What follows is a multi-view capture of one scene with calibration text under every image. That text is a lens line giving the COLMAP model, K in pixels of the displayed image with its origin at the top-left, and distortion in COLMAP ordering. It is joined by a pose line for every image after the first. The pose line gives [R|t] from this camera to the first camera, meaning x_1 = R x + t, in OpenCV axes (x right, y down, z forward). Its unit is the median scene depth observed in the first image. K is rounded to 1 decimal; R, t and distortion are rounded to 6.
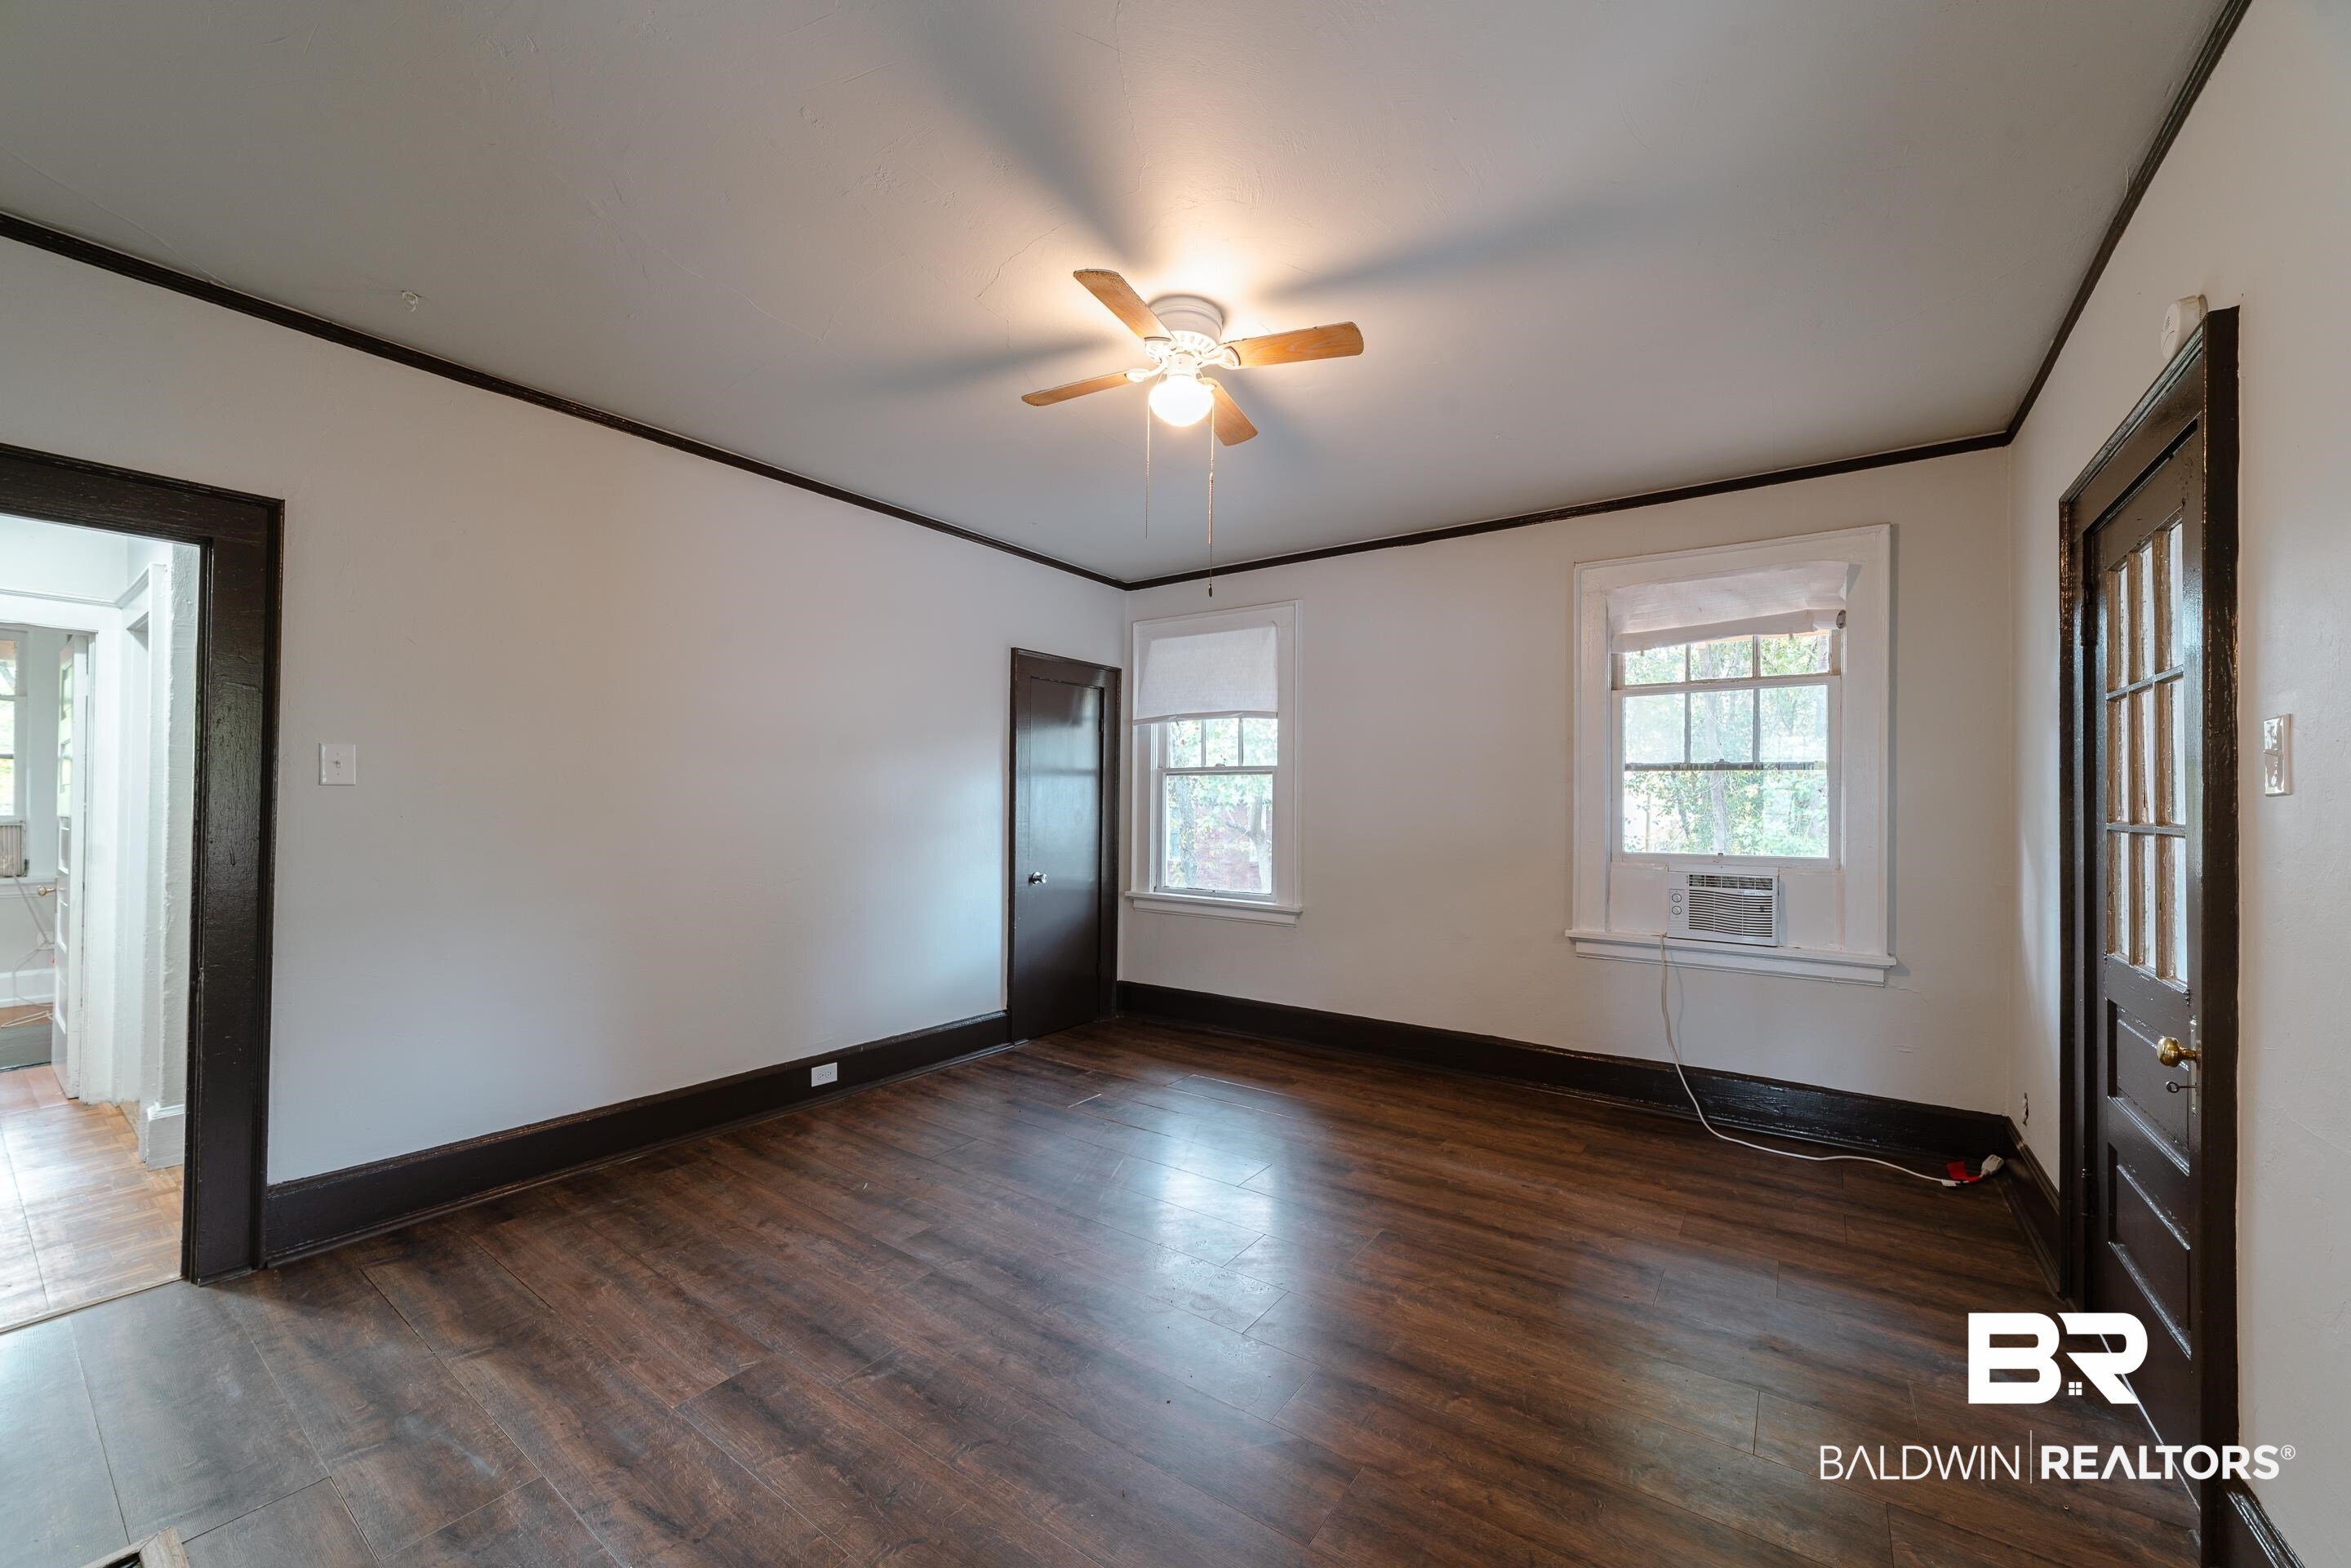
lens RADIAL K [[929.7, 0, 1179.9], [0, 929.7, 794.7], [0, 0, 1]] dist [-0.024158, 0.009327]
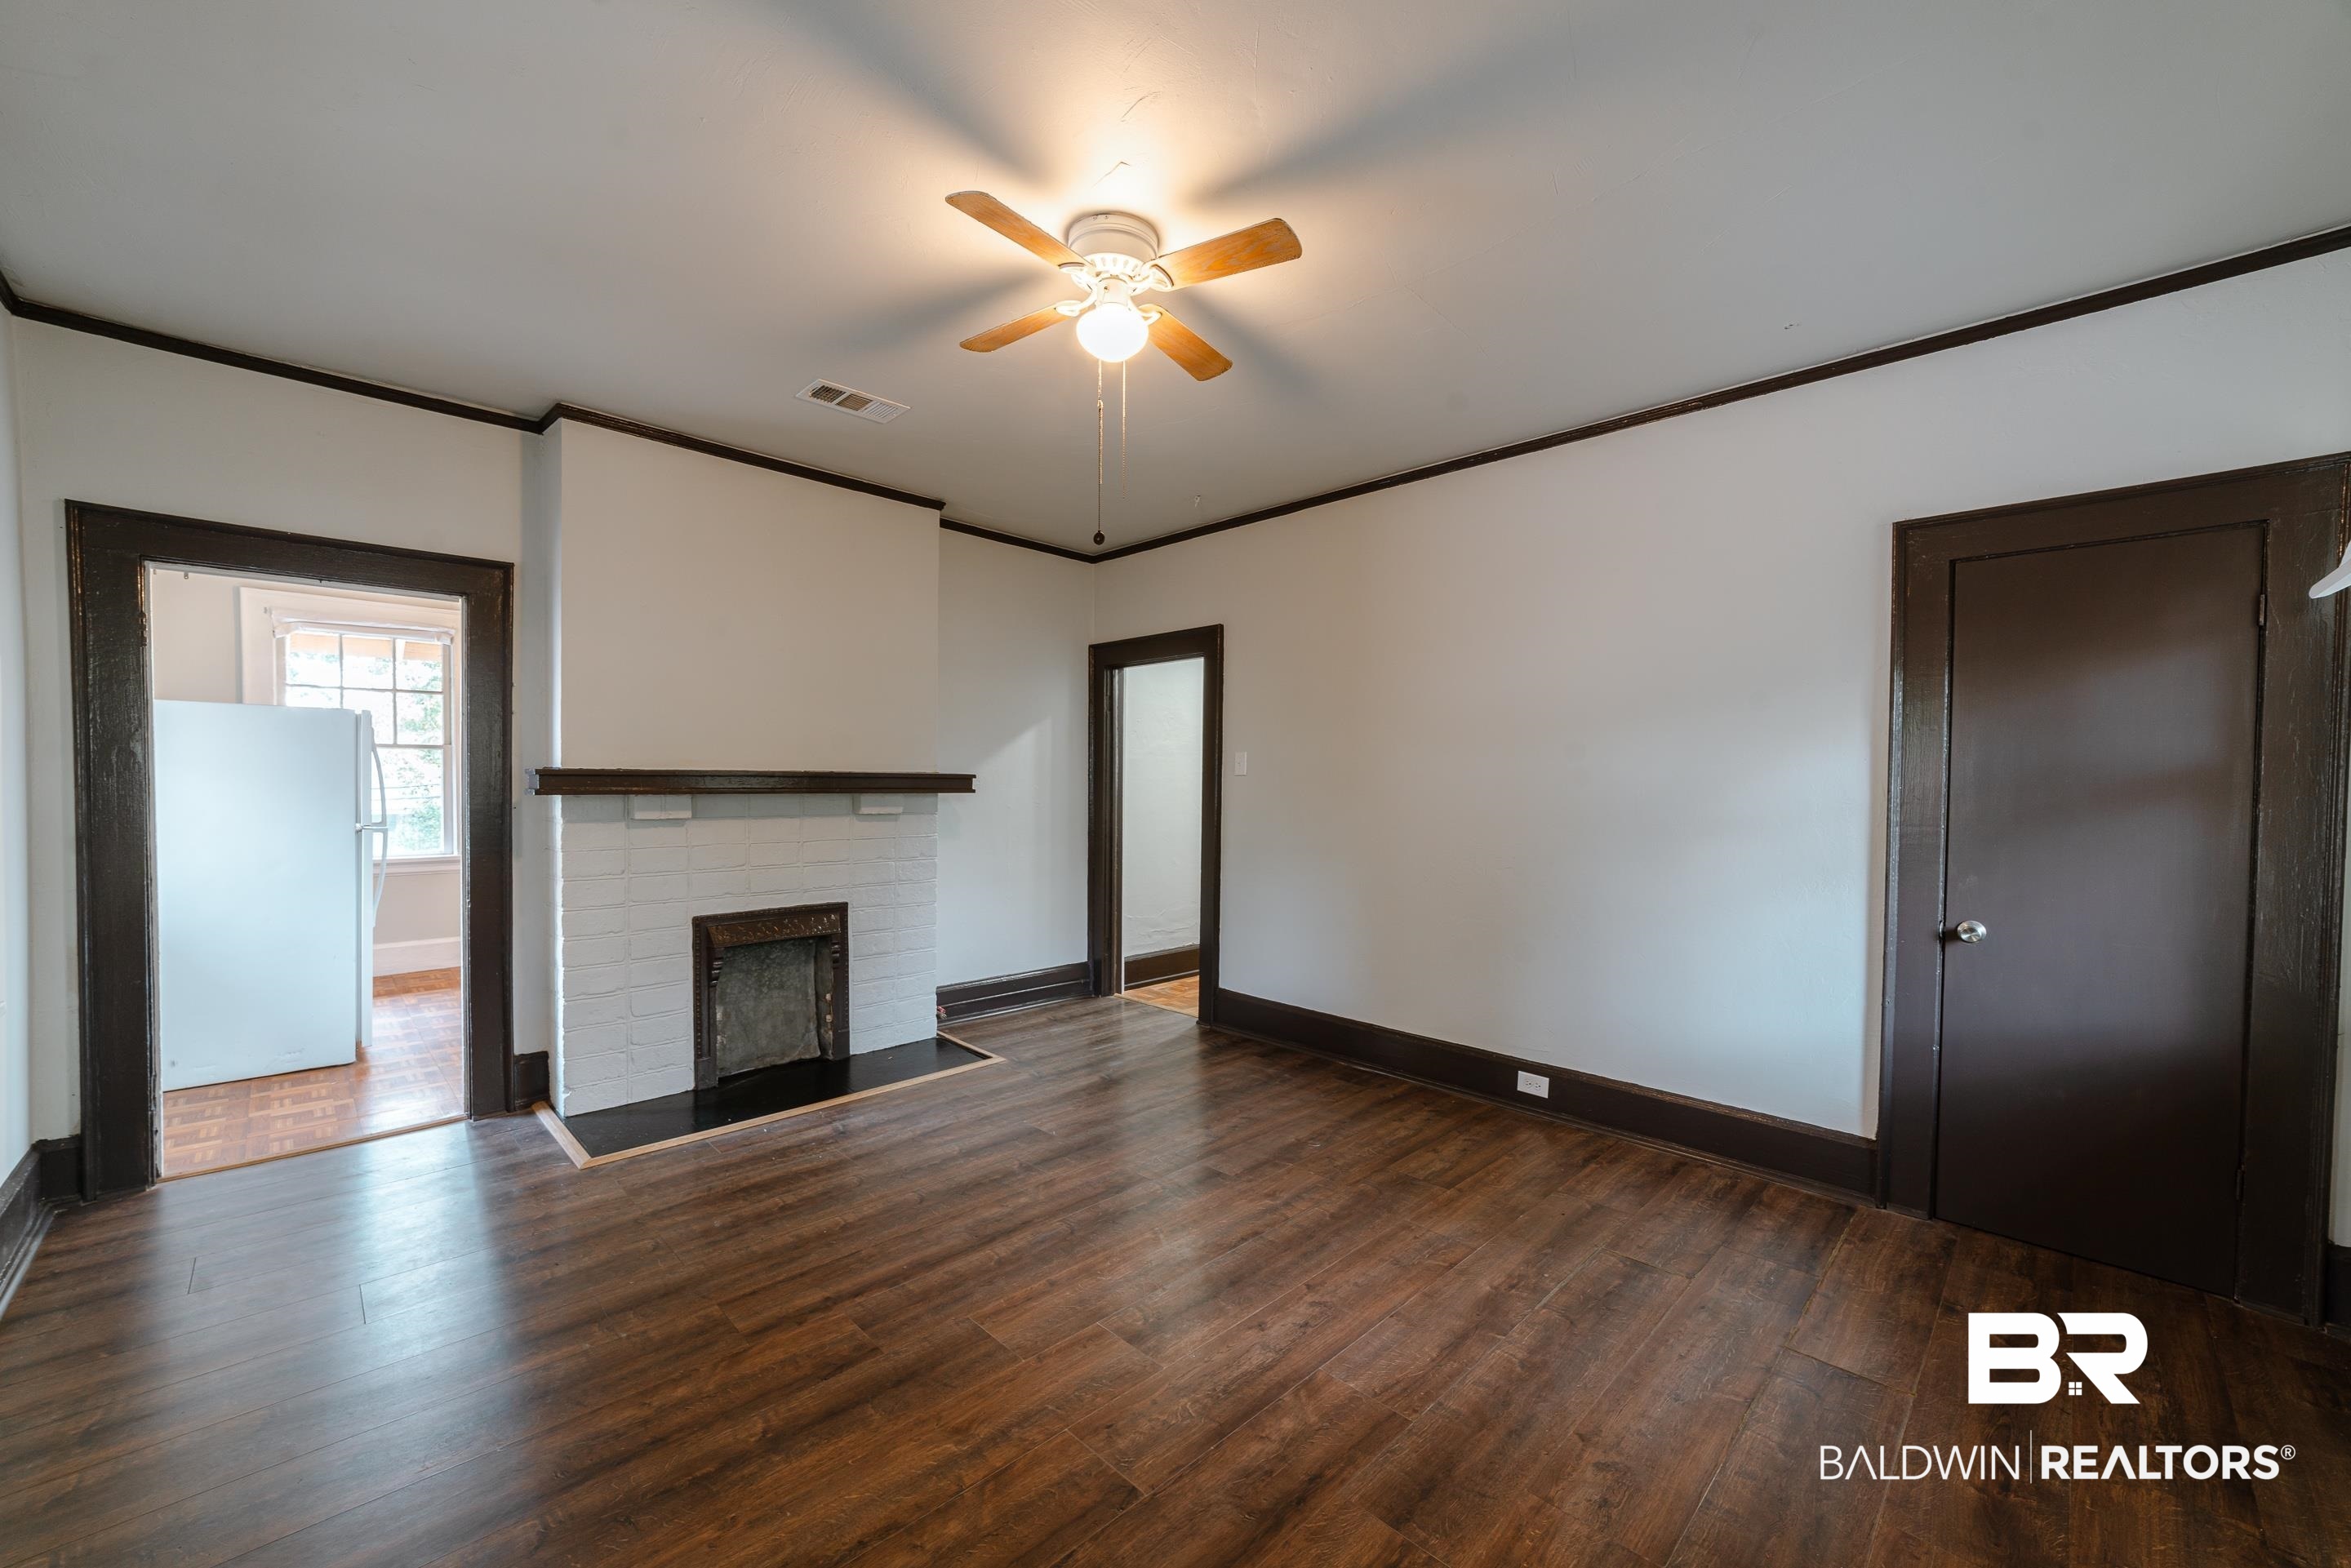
lens RADIAL K [[929.7, 0, 1179.9], [0, 929.7, 794.7], [0, 0, 1]] dist [-0.024158, 0.009327]
pose [[-0.197058, 0.008579, -0.980354, 0.837719], [-0.000765, 0.999960, 0.008904, 0.008354], [0.980392, 0.002504, -0.197043, 1.195784]]
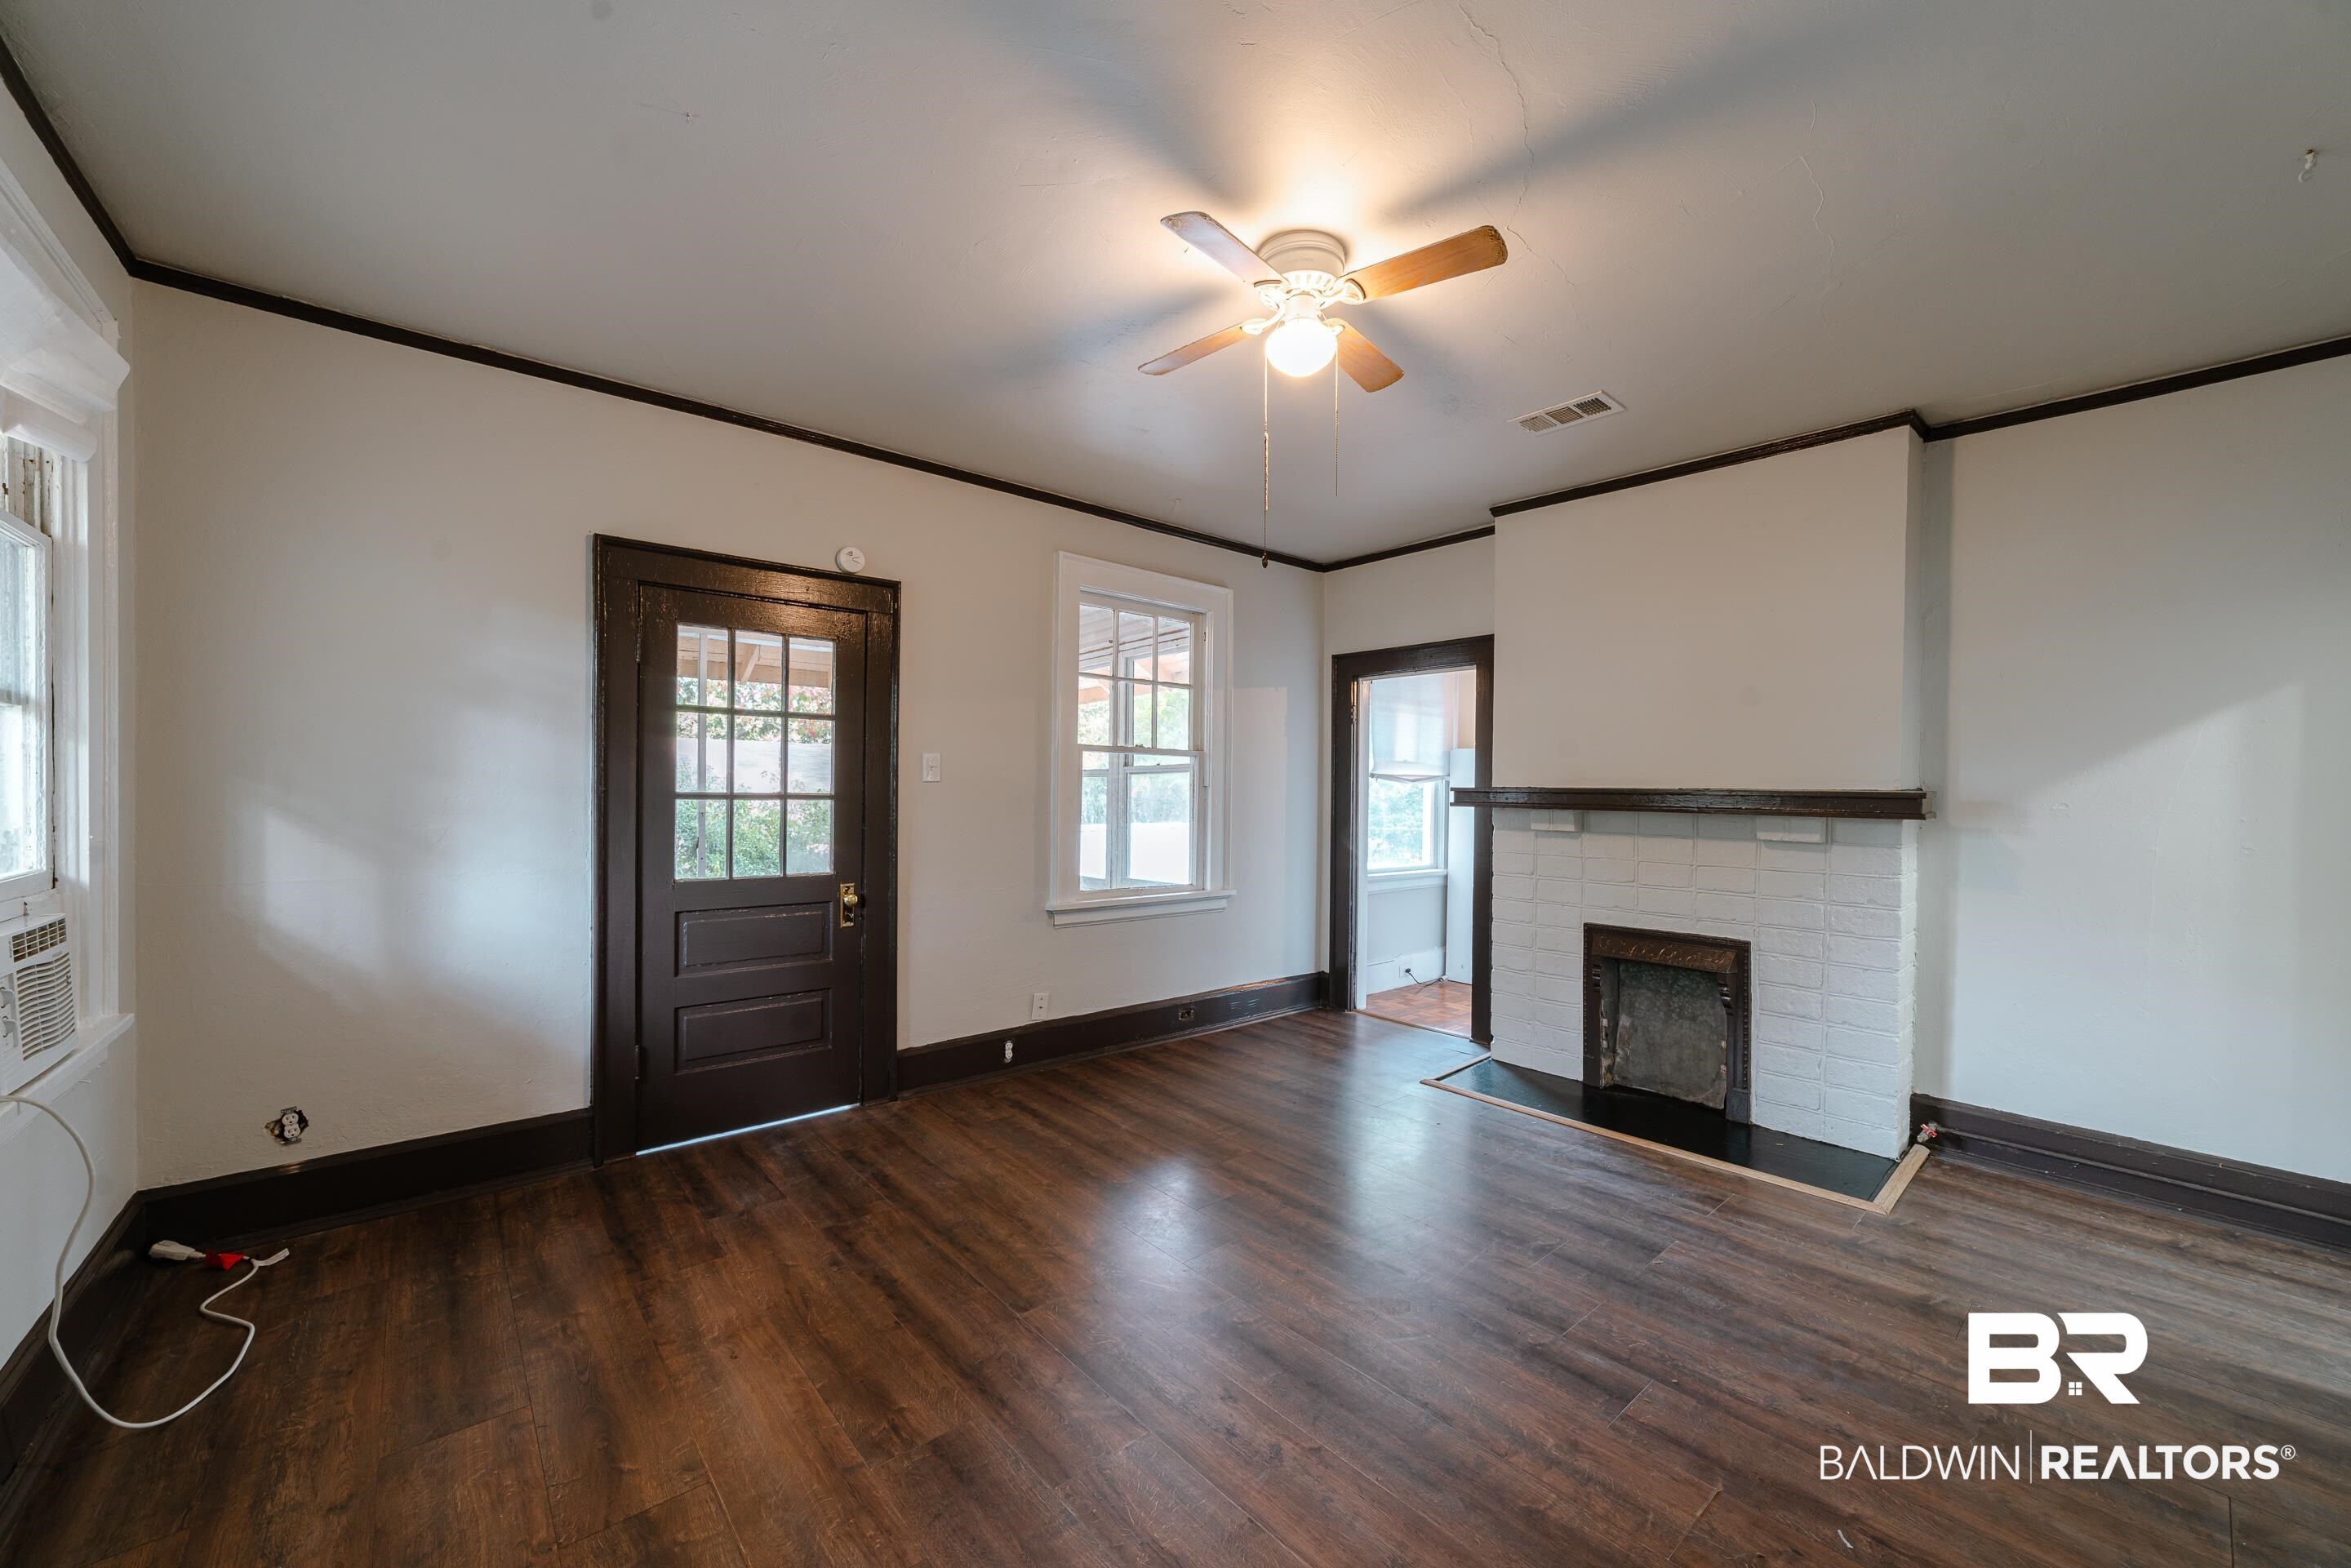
lens RADIAL K [[874.0, 0, 1142.8], [0, 874.0, 798.1], [0, 0, 1]] dist [-0.011229, 0.000186]
pose [[-0.959963, -0.023365, 0.279150, -0.093674], [-0.022280, 0.999727, 0.007059, 0.006596], [-0.279239, 0.000557, -0.960221, 1.791053]]
